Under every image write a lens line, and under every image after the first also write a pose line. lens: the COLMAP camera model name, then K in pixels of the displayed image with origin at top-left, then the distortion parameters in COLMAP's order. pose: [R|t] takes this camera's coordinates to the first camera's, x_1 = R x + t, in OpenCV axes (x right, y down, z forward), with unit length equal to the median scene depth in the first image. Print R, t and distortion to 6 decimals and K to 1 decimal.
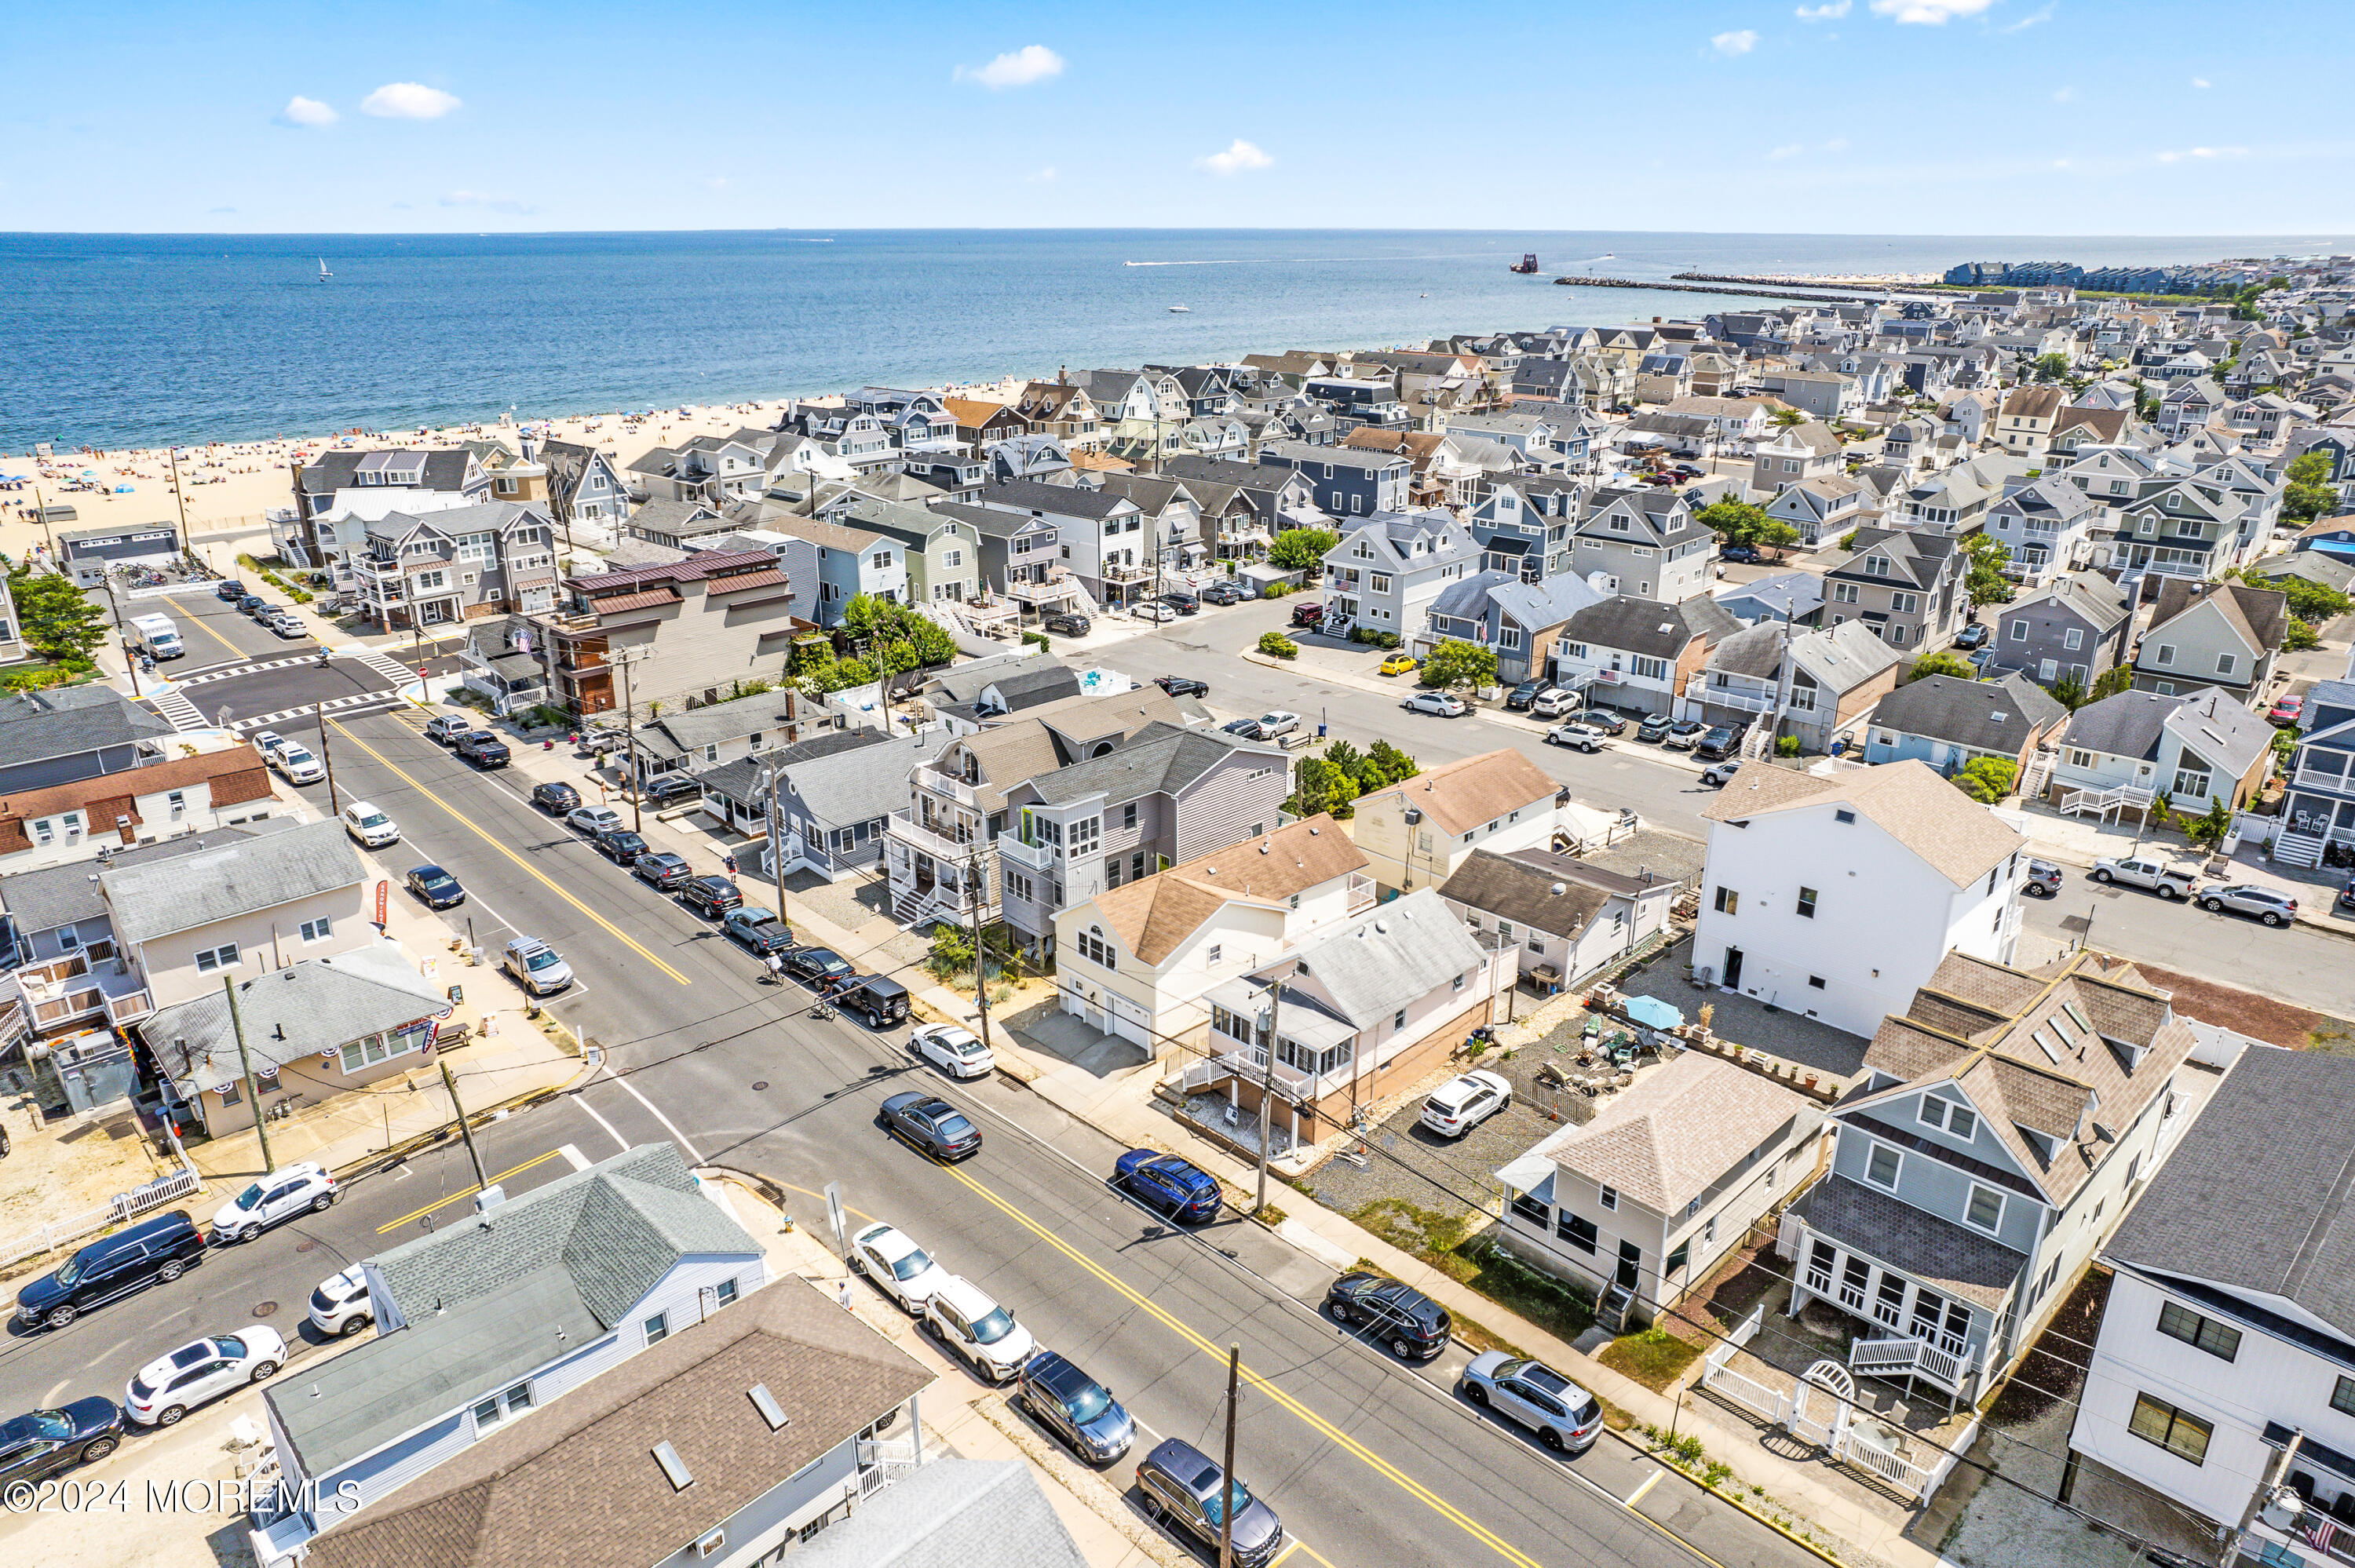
lens RADIAL K [[1539.1, 0, 1178.9], [0, 1539.1, 784.2], [0, 0, 1]] dist [-0.071336, 0.068023]
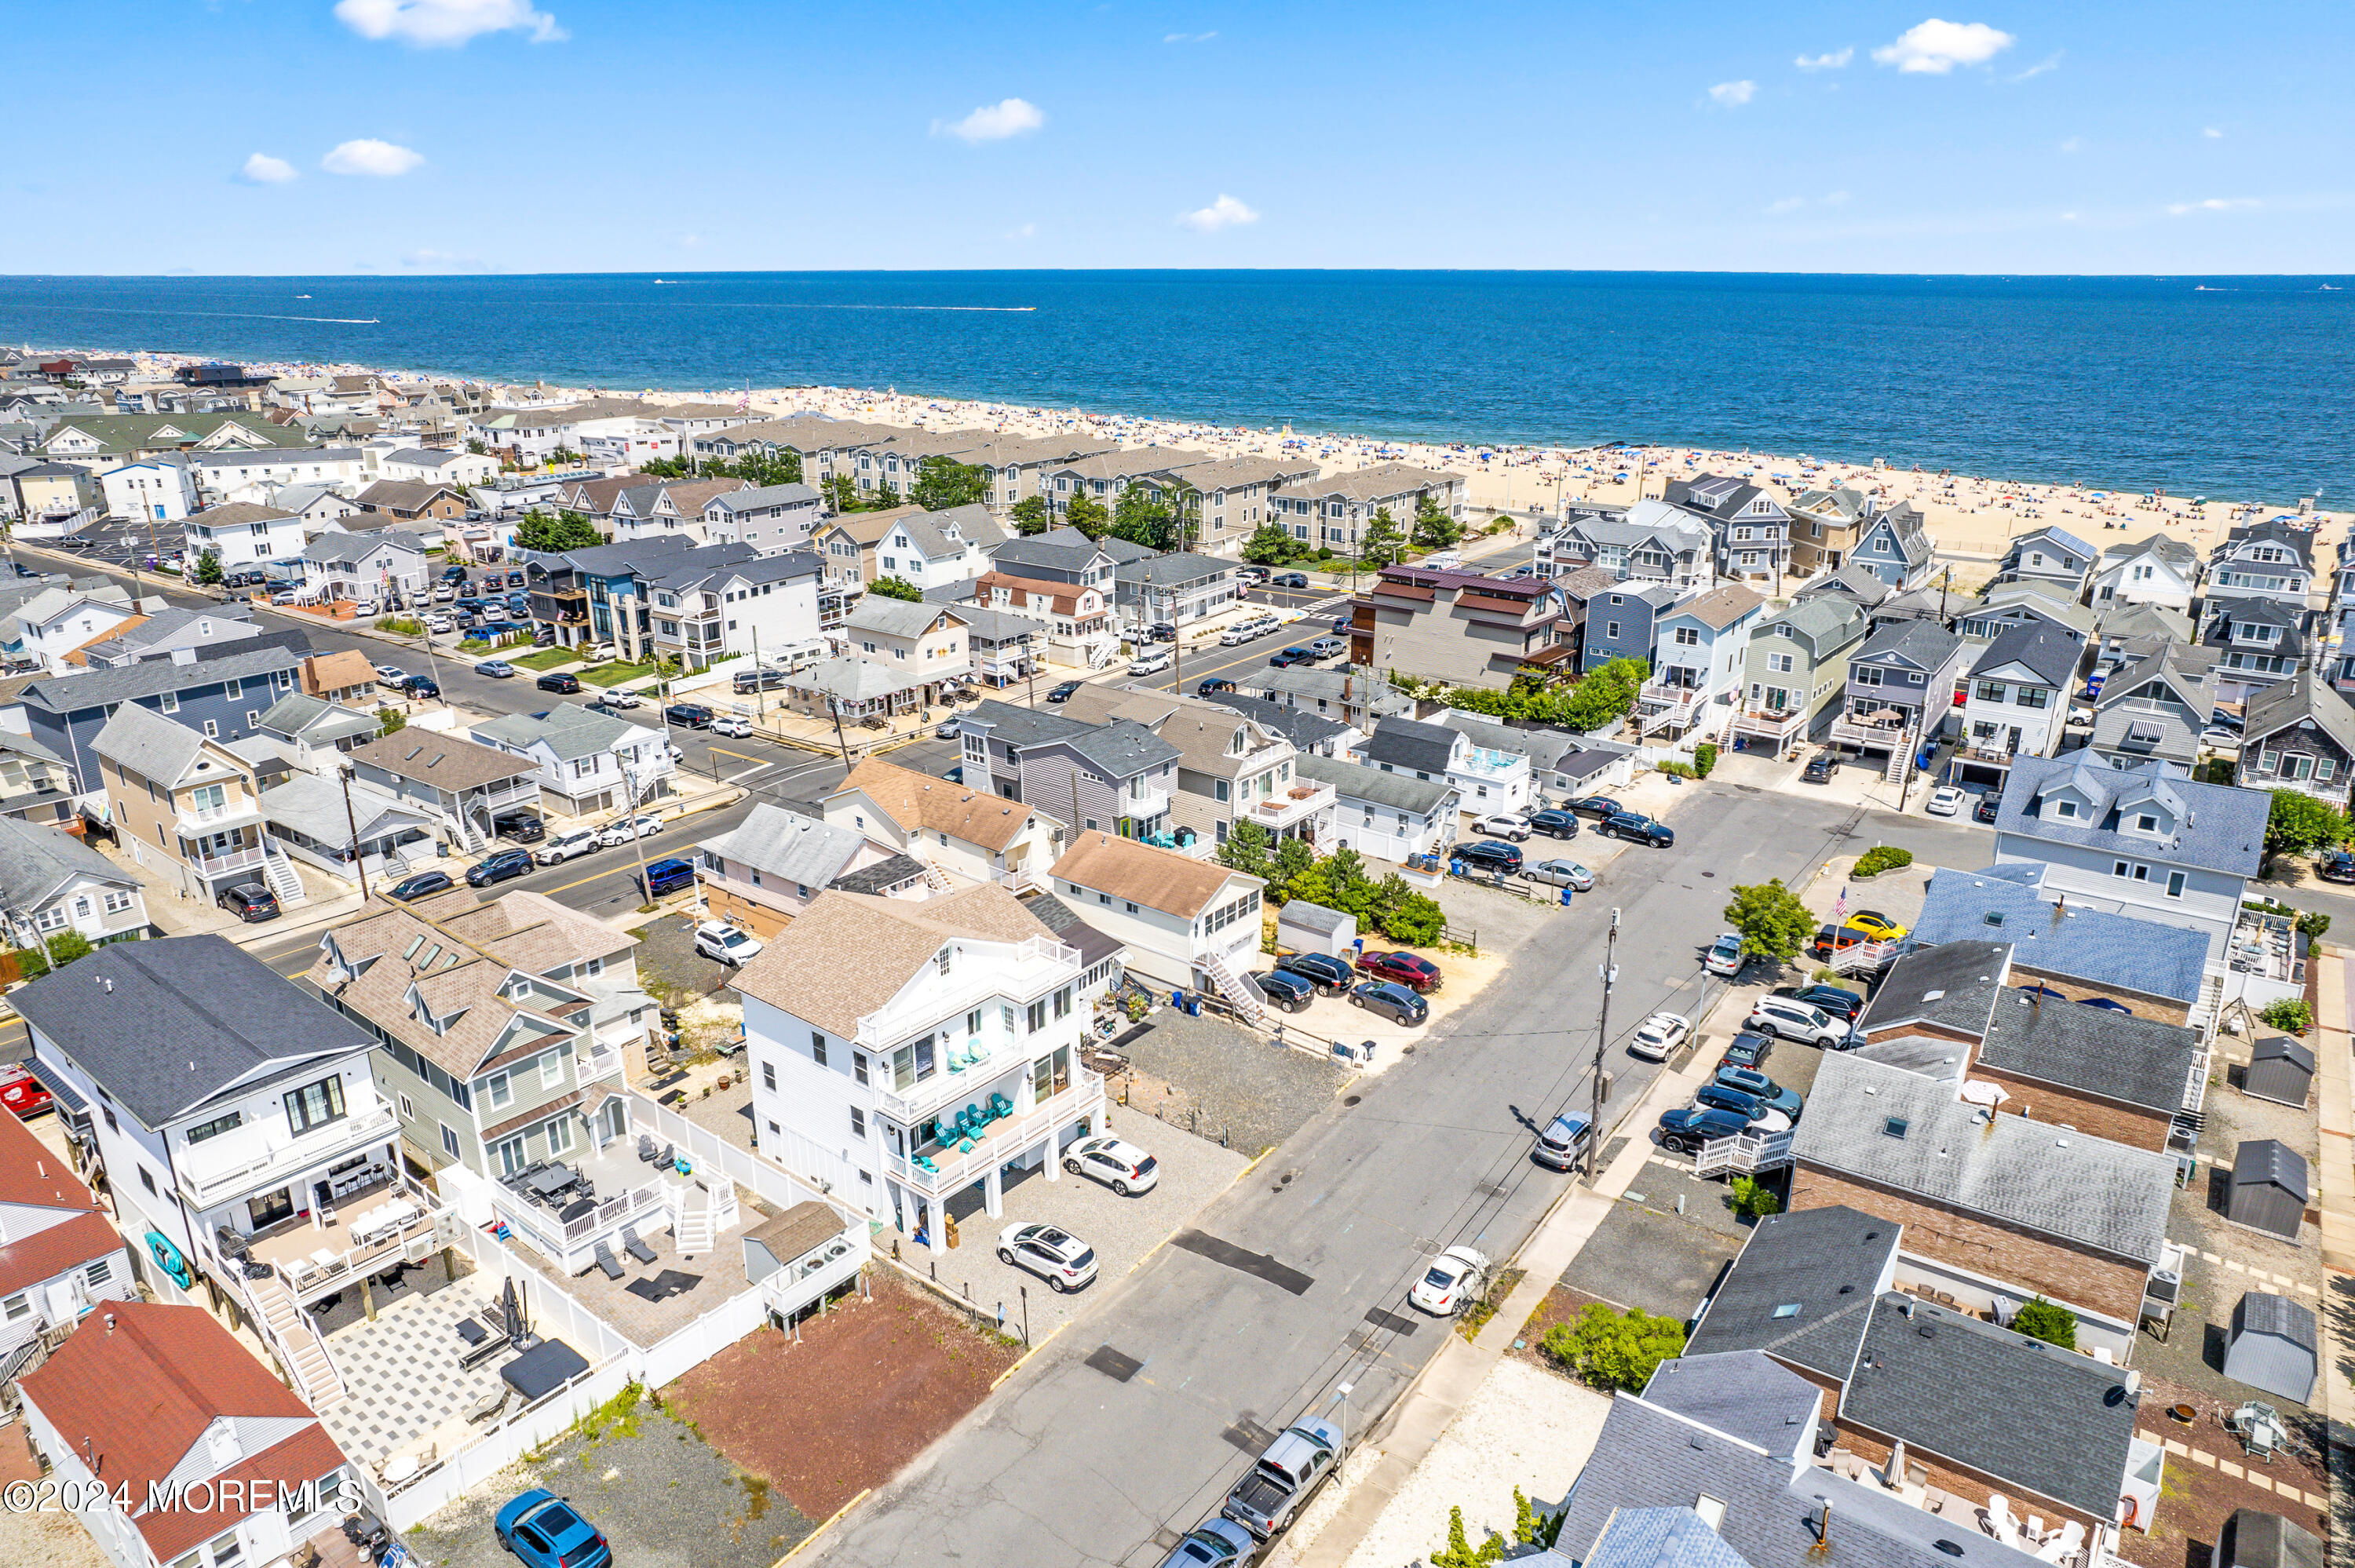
lens RADIAL K [[1537.0, 0, 1177.5], [0, 1537.0, 784.0], [0, 0, 1]] dist [-0.063697, 0.053376]
pose [[0.124548, 0.319910, -0.939226, 0.764178], [-0.342796, 0.902183, 0.261835, -0.217500], [0.931117, 0.289351, 0.222029, 0.531392]]
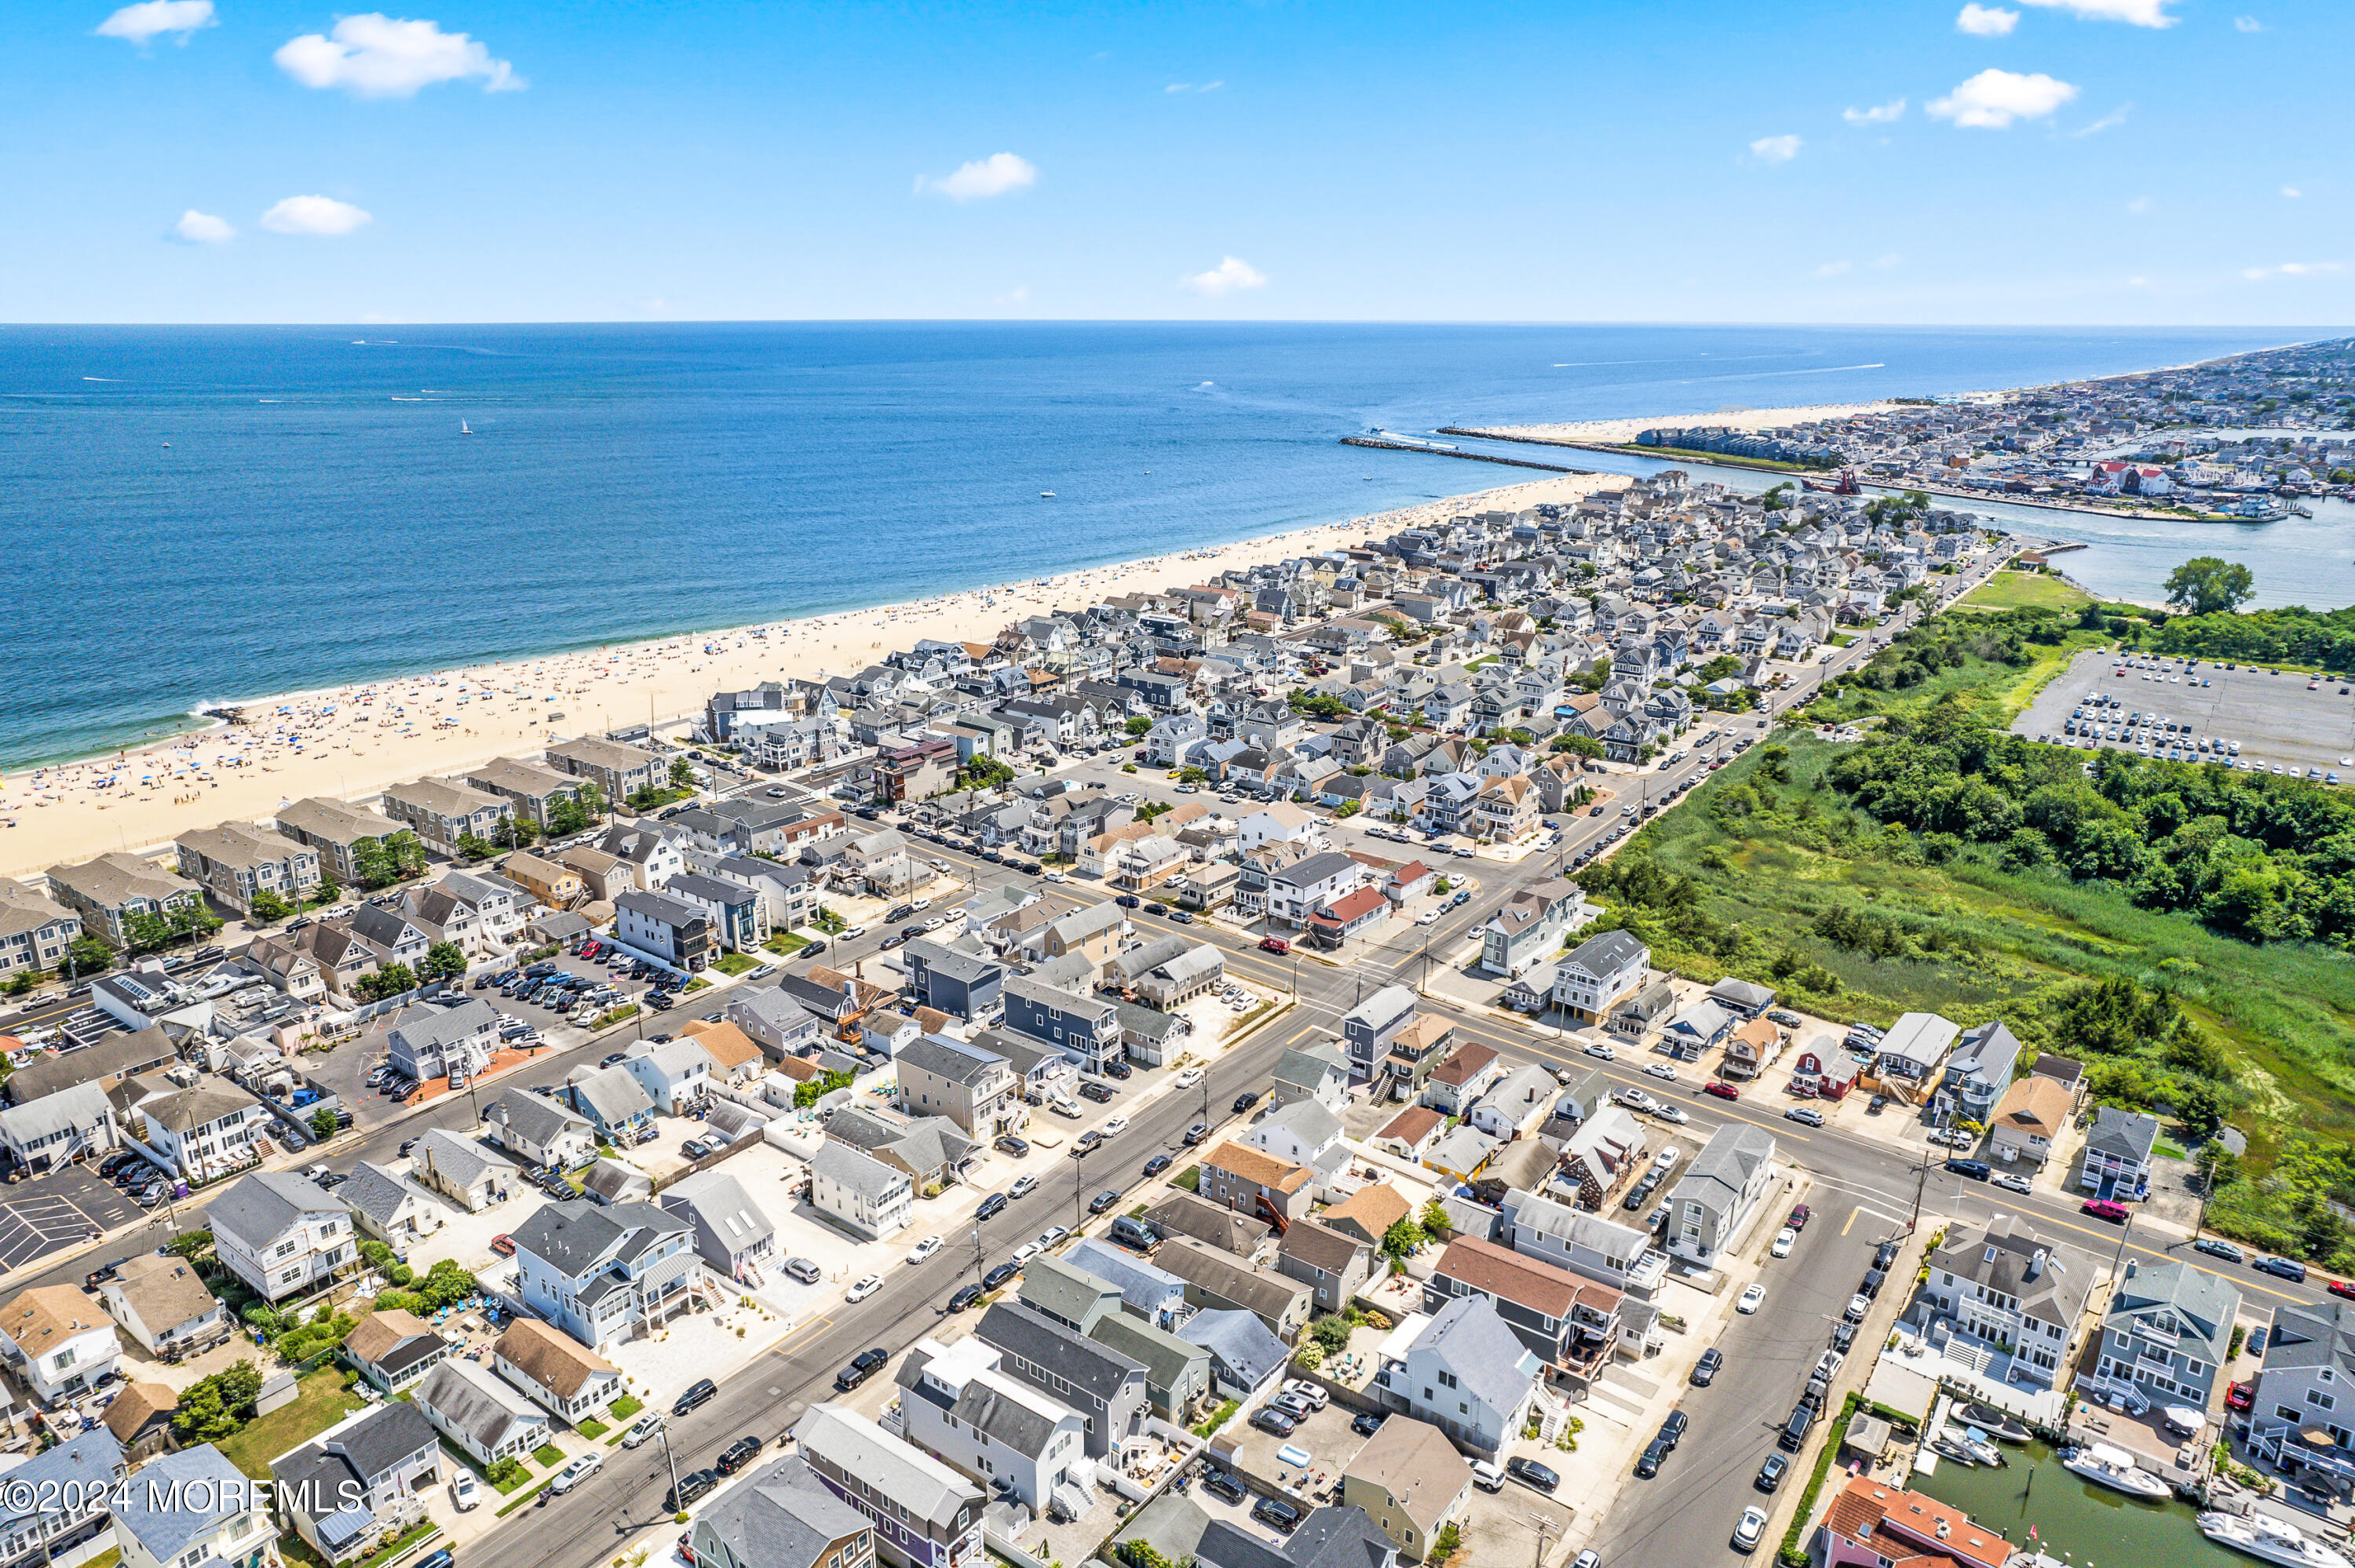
lens RADIAL K [[1537.0, 0, 1177.5], [0, 1537.0, 784.0], [0, 0, 1]] dist [-0.063697, 0.053376]
pose [[0.995010, -0.029756, 0.095233, -0.115611], [0.034594, 0.998172, -0.049554, 0.077331], [-0.093584, 0.052601, 0.994221, -1.776424]]
